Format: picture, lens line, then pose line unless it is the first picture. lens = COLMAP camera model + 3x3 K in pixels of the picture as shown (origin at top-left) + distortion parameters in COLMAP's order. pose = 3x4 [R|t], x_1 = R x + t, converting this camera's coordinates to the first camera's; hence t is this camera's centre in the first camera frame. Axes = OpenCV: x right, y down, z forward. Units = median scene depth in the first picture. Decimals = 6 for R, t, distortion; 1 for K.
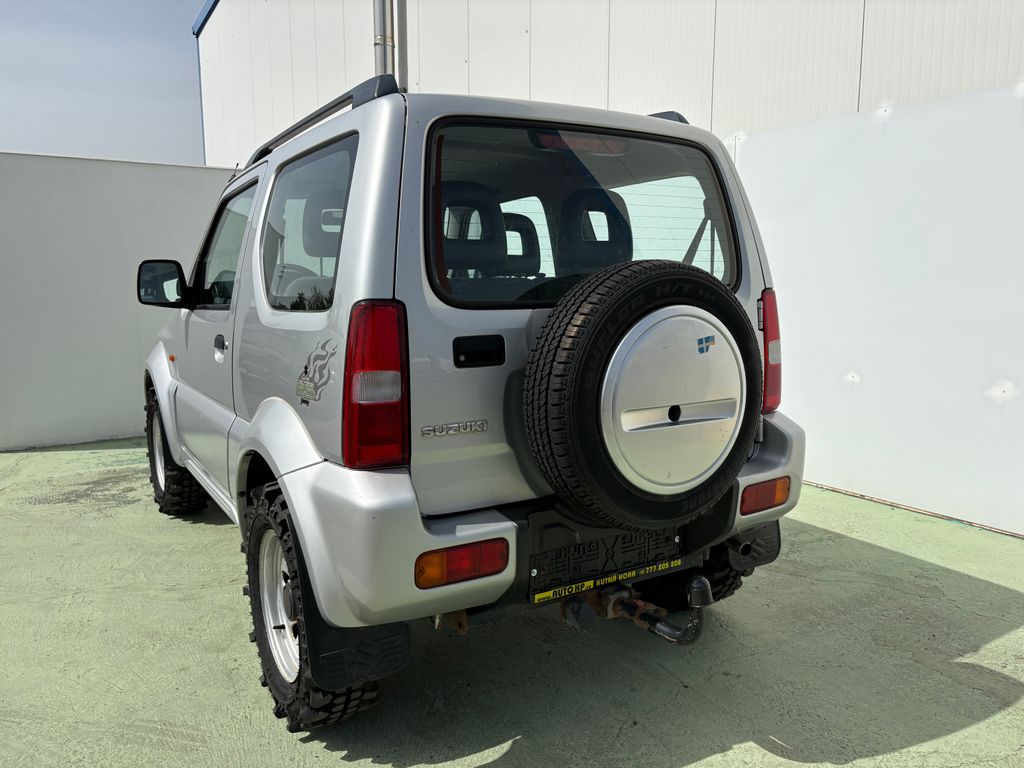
lens RADIAL K [[778.7, 0, 520.0], [0, 778.7, 375.8], [0, 0, 1]] dist [0.030081, -0.035219]
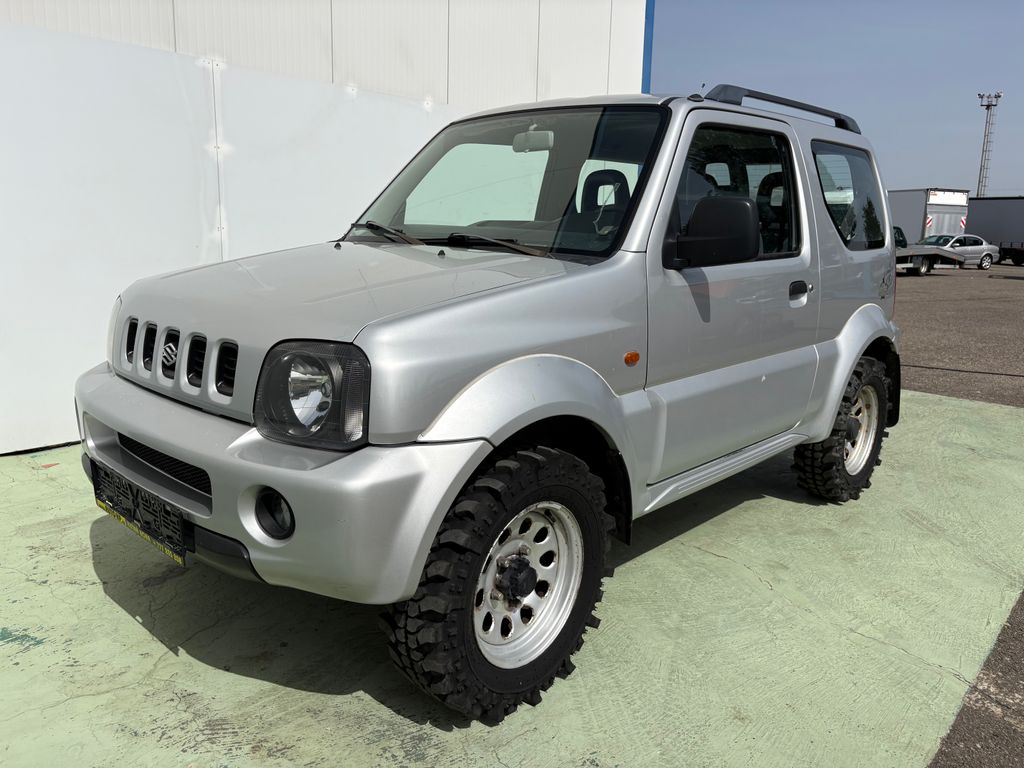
lens RADIAL K [[778.7, 0, 533.0], [0, 778.7, 373.7], [0, 0, 1]] dist [0.030081, -0.035219]
pose [[-0.266633, -0.174710, 0.947831, -1.685999], [0.099687, 0.973159, 0.207422, -0.236700], [-0.958629, 0.149792, -0.242060, 2.078678]]
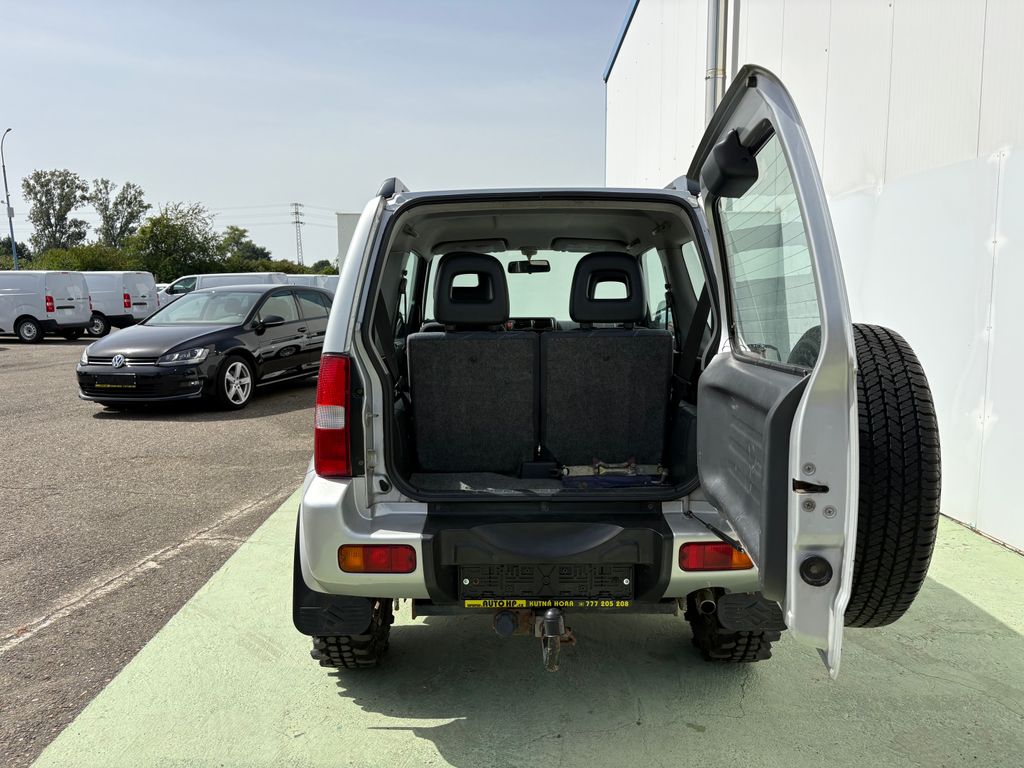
lens RADIAL K [[778.7, 0, 529.6], [0, 778.7, 388.4], [0, 0, 1]] dist [0.030081, -0.035219]
pose [[0.855672, 0.063708, -0.513582, 0.661002], [-0.064807, 0.997773, 0.015796, -0.065487], [0.513444, 0.019767, 0.857895, 0.015972]]
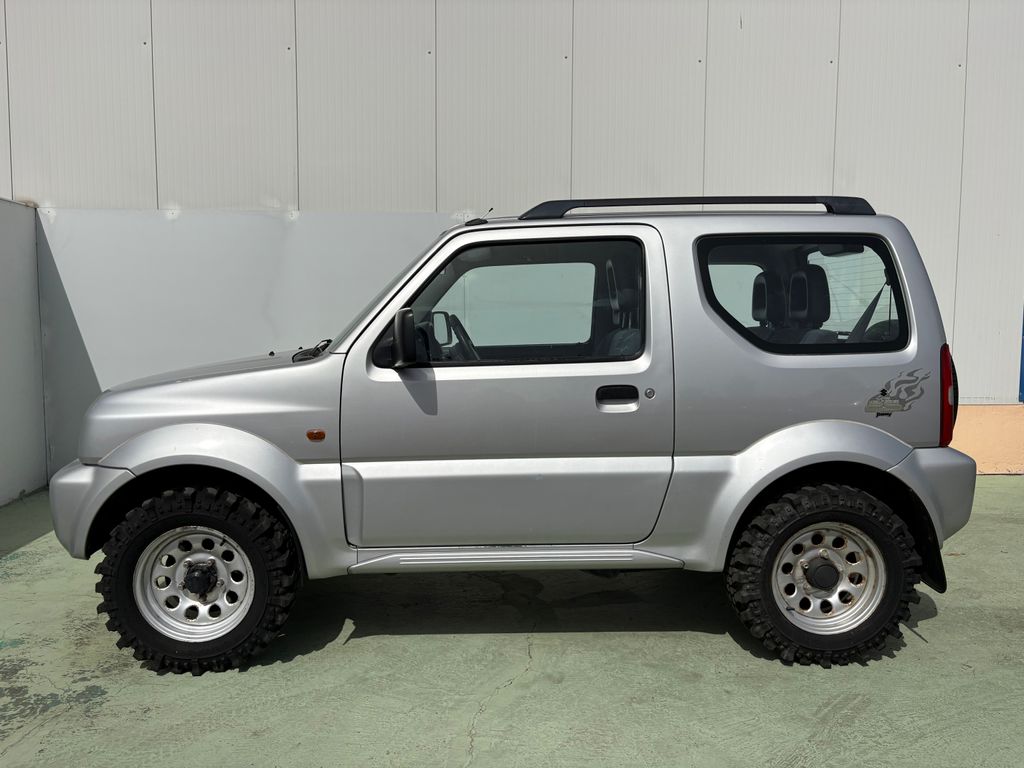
lens RADIAL K [[778.7, 0, 519.1], [0, 778.7, 372.9], [0, 0, 1]] dist [0.030081, -0.035219]
pose [[0.492734, -0.041276, 0.869201, -1.712489], [0.104150, 0.994491, -0.011815, -0.088828], [-0.863925, 0.096349, 0.494318, 0.781665]]
